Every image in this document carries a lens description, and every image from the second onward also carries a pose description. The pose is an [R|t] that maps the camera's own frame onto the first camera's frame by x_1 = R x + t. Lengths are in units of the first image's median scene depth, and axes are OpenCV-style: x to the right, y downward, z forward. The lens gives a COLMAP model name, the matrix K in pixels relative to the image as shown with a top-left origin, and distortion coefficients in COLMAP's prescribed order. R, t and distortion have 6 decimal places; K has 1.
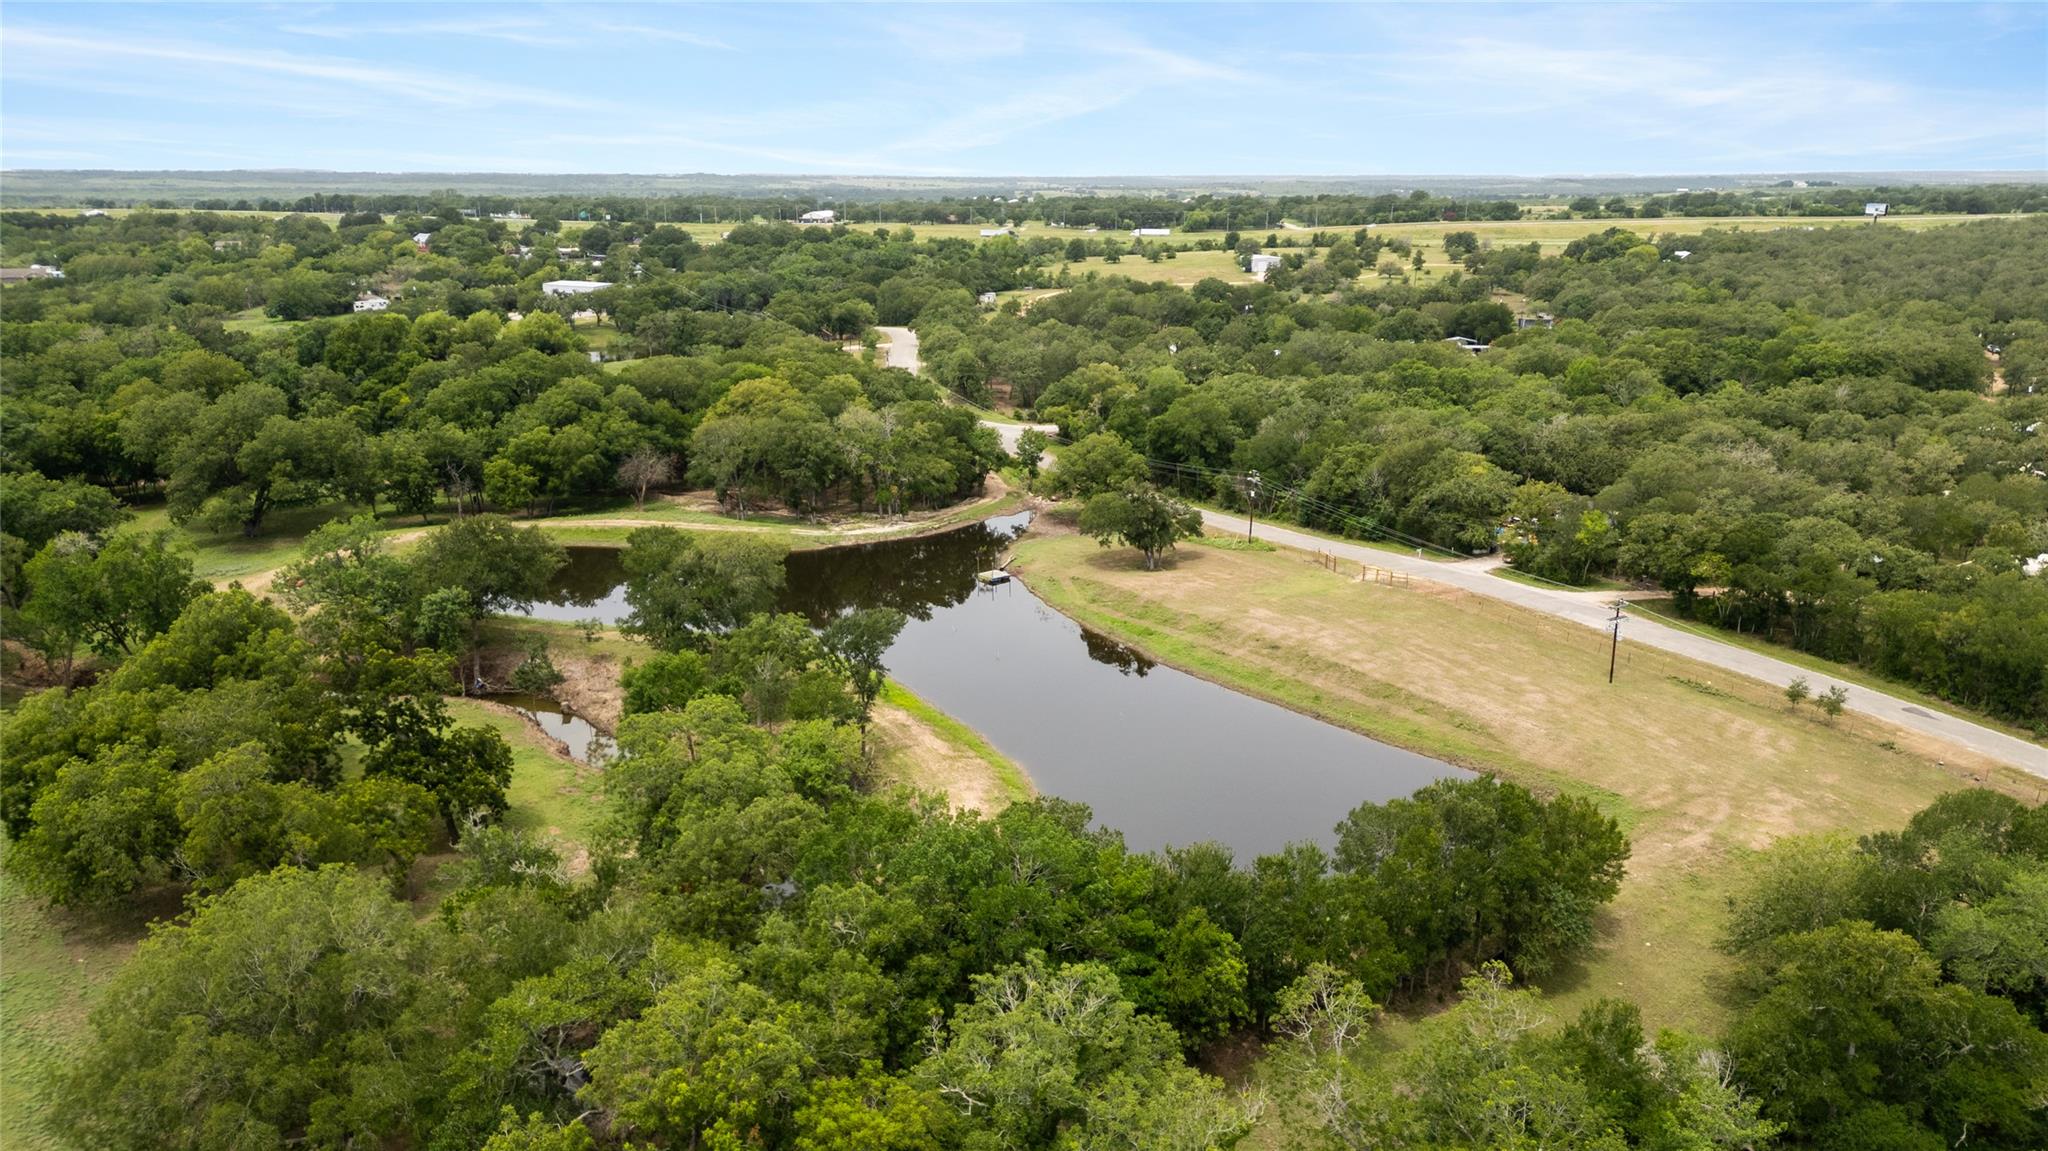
lens RADIAL K [[1414.6, 0, 1024.0], [0, 1414.6, 575.5], [0, 0, 1]] dist [0.083596, -0.094688]
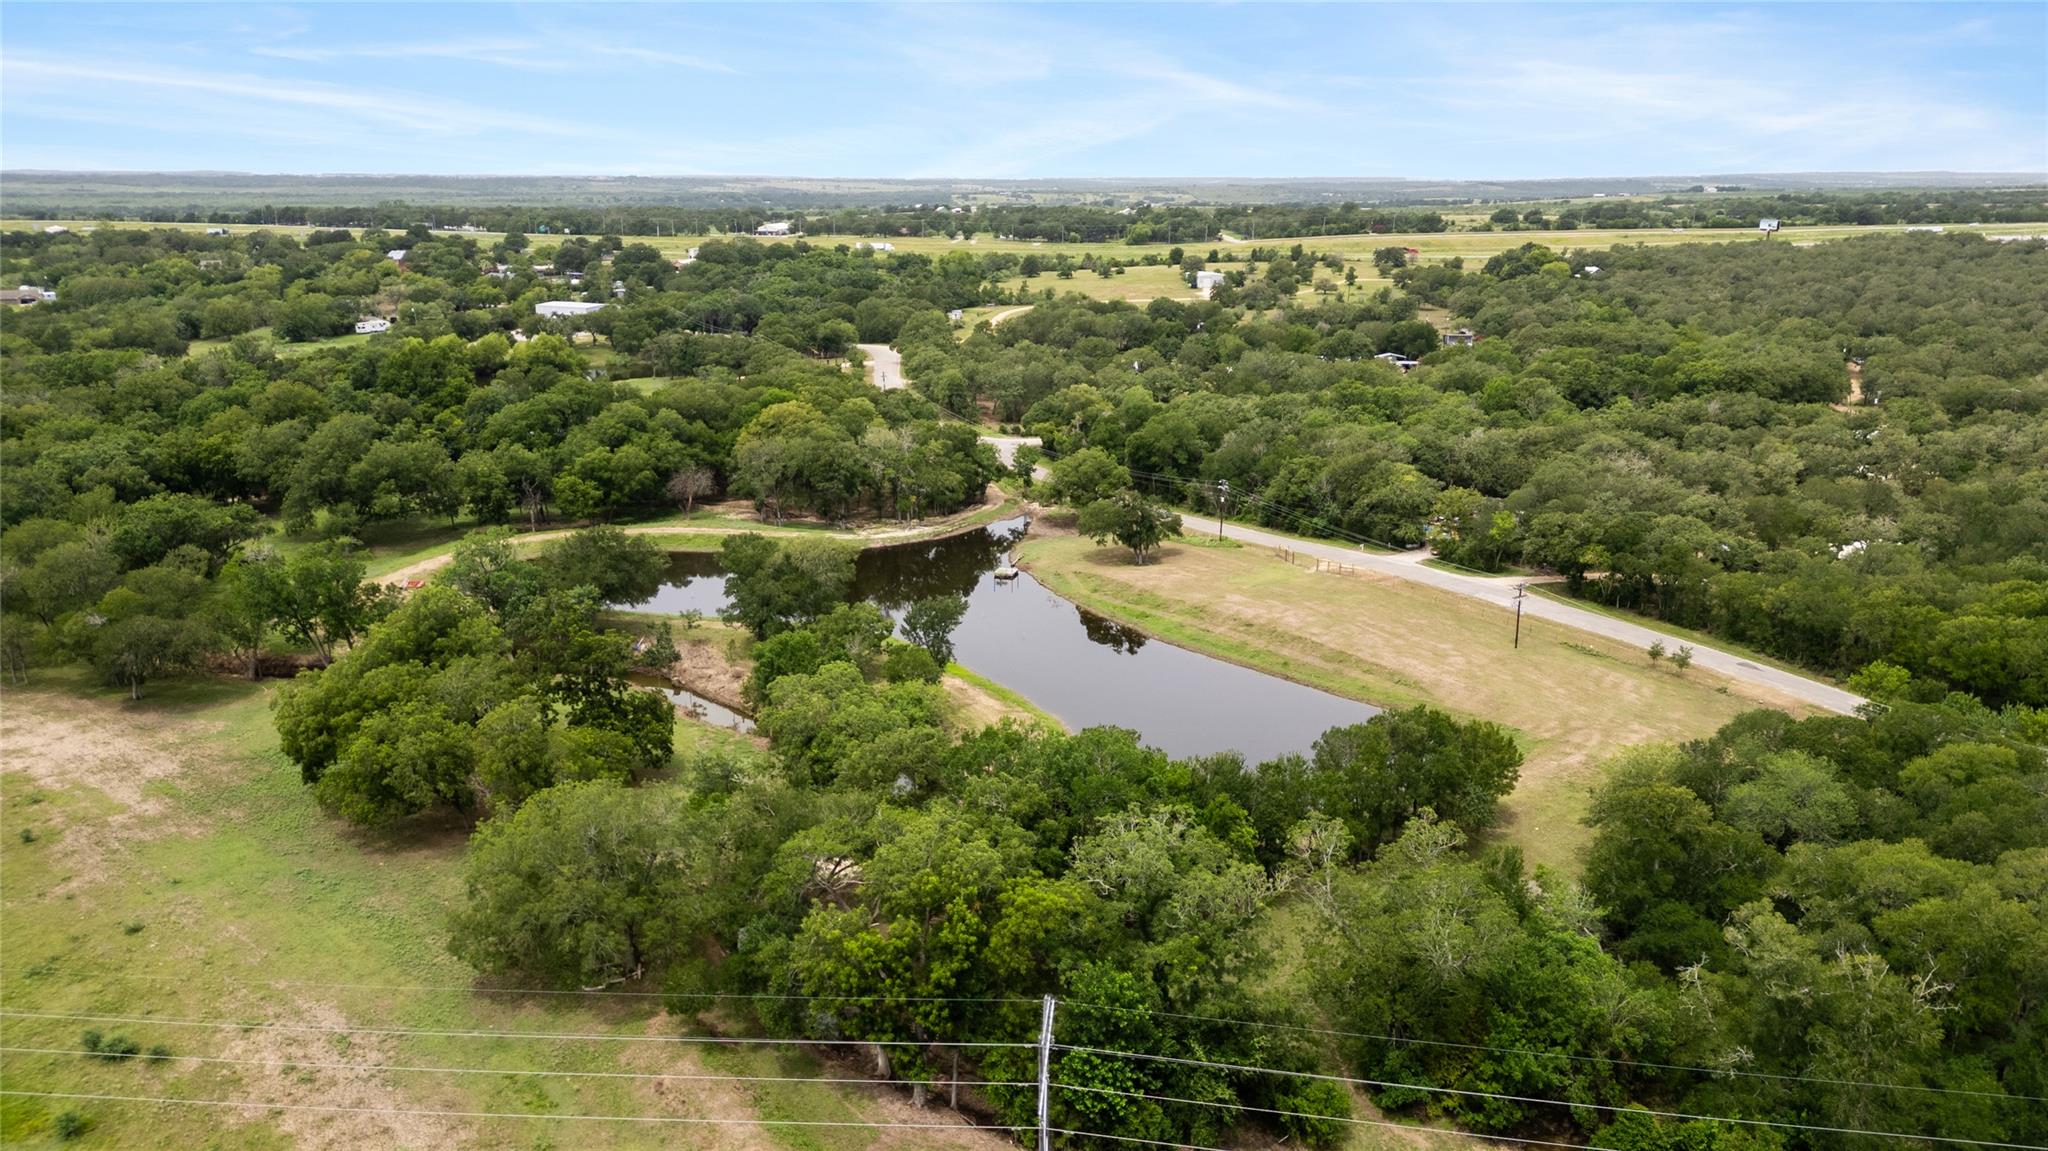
lens RADIAL K [[1414.6, 0, 1024.0], [0, 1414.6, 575.5], [0, 0, 1]] dist [0.083596, -0.094688]
pose [[0.998948, -0.013148, 0.043941, -0.048272], [0.013175, 0.999913, -0.000337, 0.003462], [-0.043933, 0.000915, 0.999034, -0.148669]]
